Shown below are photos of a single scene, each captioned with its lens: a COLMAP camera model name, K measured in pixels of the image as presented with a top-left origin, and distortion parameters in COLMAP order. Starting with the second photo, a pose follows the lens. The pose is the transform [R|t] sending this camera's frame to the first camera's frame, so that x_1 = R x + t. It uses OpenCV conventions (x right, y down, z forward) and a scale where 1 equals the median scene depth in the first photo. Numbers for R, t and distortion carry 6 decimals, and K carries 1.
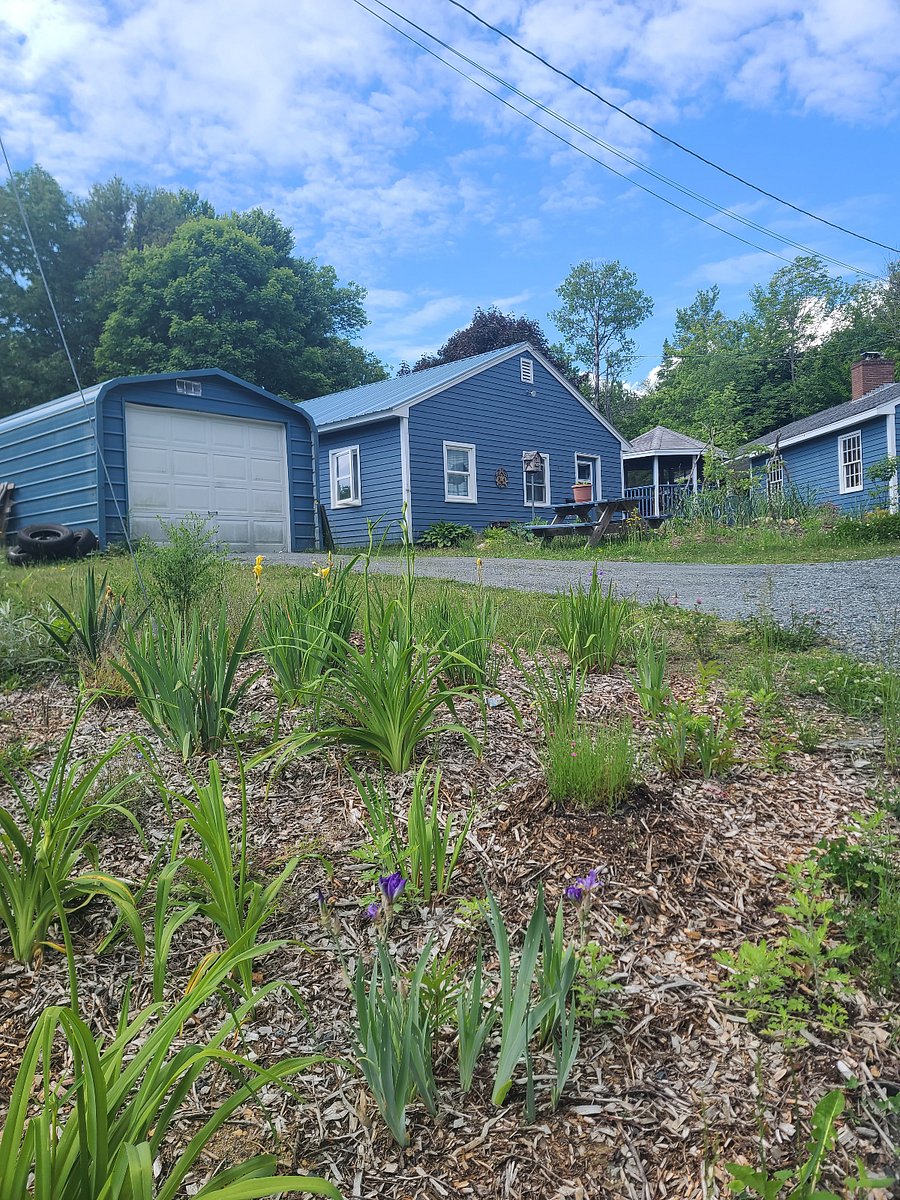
lens RADIAL K [[900.5, 0, 477.8], [0, 900.5, 596.5], [0, 0, 1]] dist [0.104100, -0.088274]
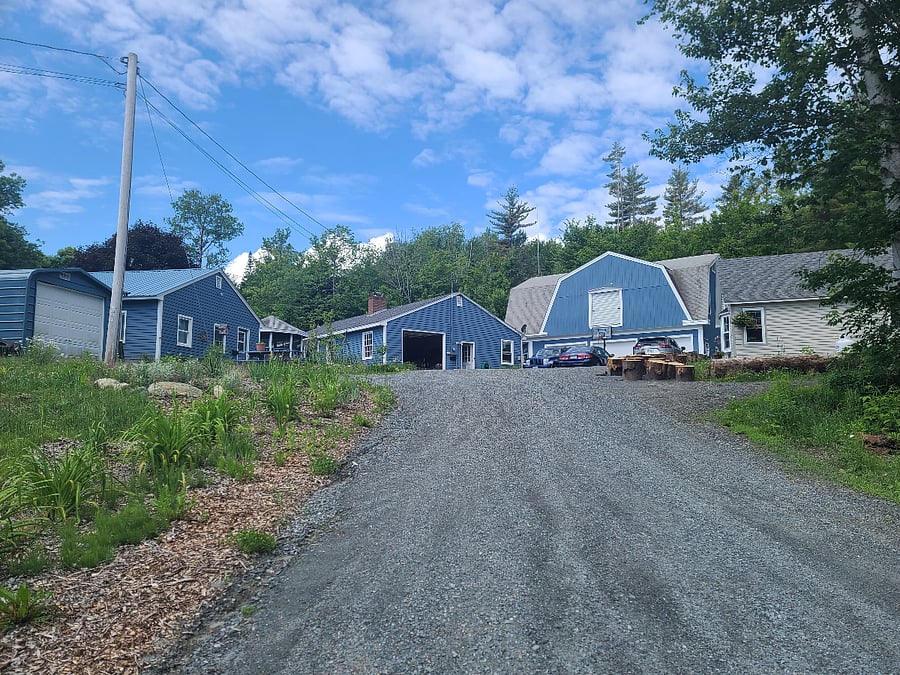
lens RADIAL K [[675.4, 0, 466.7], [0, 675.4, 354.8], [0, 0, 1]] dist [0.104100, -0.088274]
pose [[0.845553, 0.087876, 0.526610, -0.065780], [-0.025305, 0.991849, -0.124879, 0.017511], [-0.533292, 0.092266, 0.840885, -0.118031]]
